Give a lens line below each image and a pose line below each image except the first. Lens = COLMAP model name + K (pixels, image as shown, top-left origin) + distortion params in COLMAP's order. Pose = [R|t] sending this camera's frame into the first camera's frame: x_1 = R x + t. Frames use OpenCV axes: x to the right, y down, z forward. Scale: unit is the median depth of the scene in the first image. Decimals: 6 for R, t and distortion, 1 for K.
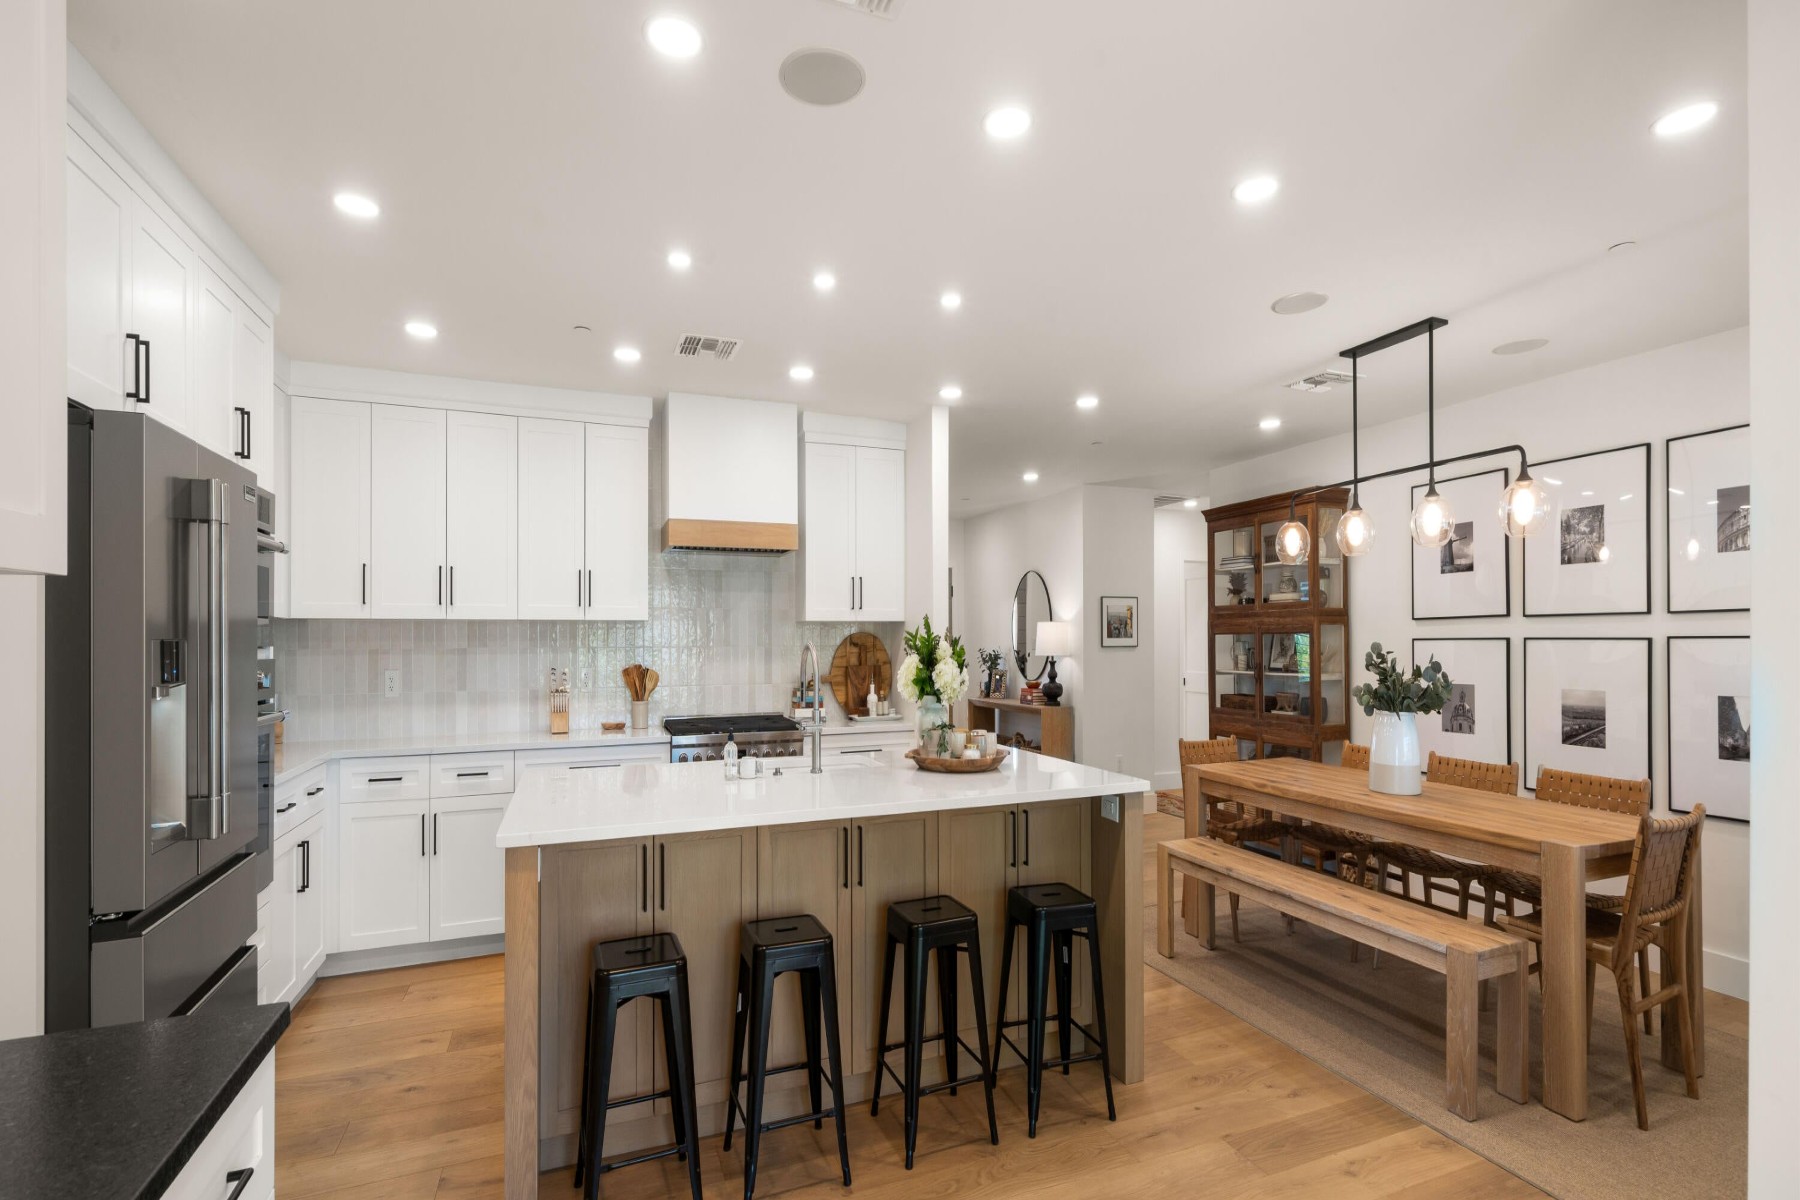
lens RADIAL K [[858.5, 0, 849.0], [0, 858.5, 640.0], [0, 0, 1]] dist [0.000984, 0.000046]
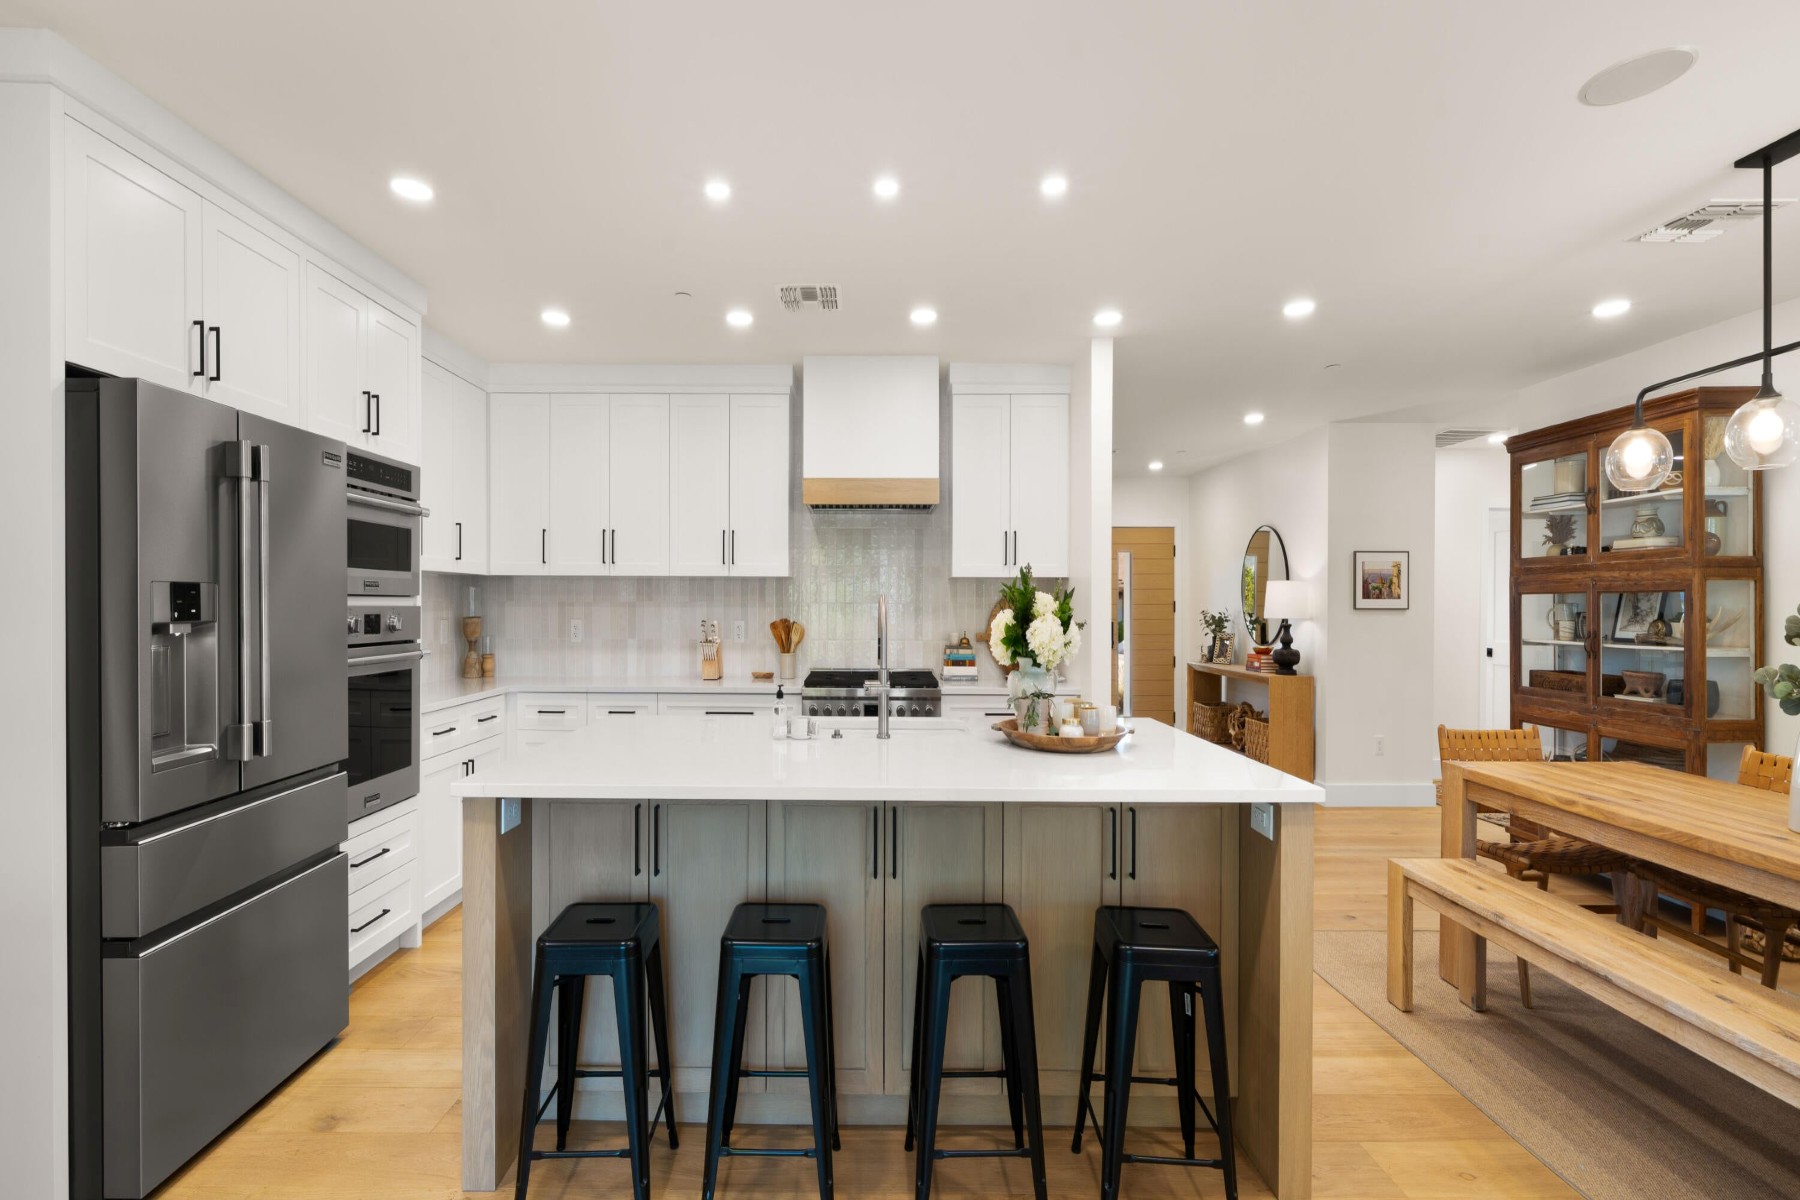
lens RADIAL K [[707.6, 0, 816.8], [0, 707.6, 607.9], [0, 0, 1]] dist [-0.001277, -0.000127]
pose [[0.913961, 0.008310, -0.405717, 0.139754], [-0.006406, 0.999961, 0.006050, 0.009164], [0.405751, -0.002931, 0.913979, 0.202587]]
